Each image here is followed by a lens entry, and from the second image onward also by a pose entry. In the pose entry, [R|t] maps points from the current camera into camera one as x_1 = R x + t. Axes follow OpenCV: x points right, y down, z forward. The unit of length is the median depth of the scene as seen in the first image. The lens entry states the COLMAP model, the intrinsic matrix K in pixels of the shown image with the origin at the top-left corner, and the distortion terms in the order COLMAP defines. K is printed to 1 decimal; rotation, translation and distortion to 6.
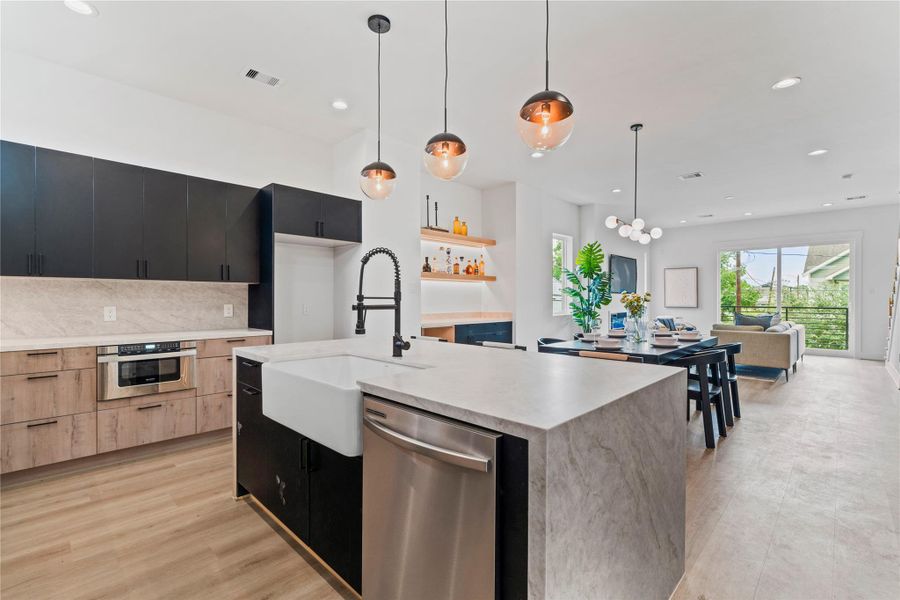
lens RADIAL K [[404.2, 0, 451.8], [0, 404.2, 300.4], [0, 0, 1]] dist [-0.006875, 0.001636]
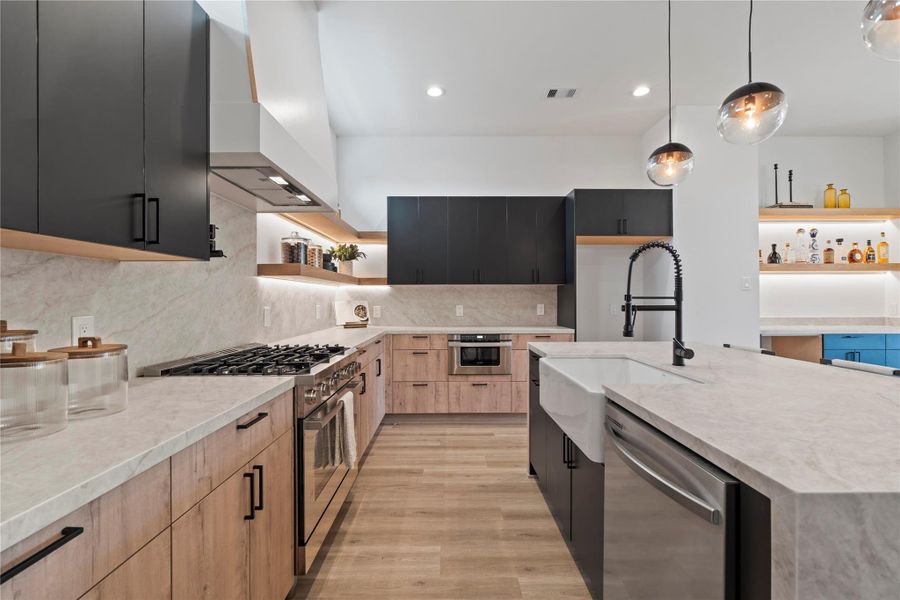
lens RADIAL K [[404.2, 0, 450.2], [0, 404.2, 300.3], [0, 0, 1]] dist [-0.006875, 0.001636]
pose [[0.702692, -0.001335, -0.711493, 0.101839], [0.001091, 0.999999, -0.000799, -0.000110], [0.711493, -0.000215, 0.702693, 0.038820]]
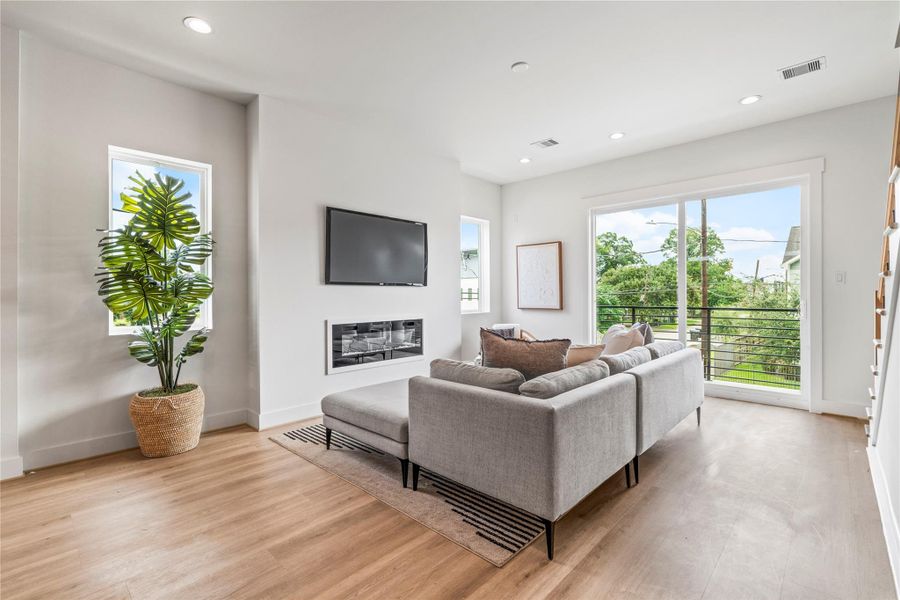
lens RADIAL K [[404.2, 0, 455.0], [0, 404.2, 297.4], [0, 0, 1]] dist [-0.006875, 0.001636]
pose [[0.999928, -0.002715, 0.011684, 1.608711], [0.002673, 0.999990, 0.003613, -0.009957], [-0.011693, -0.003581, 0.999925, 1.460141]]
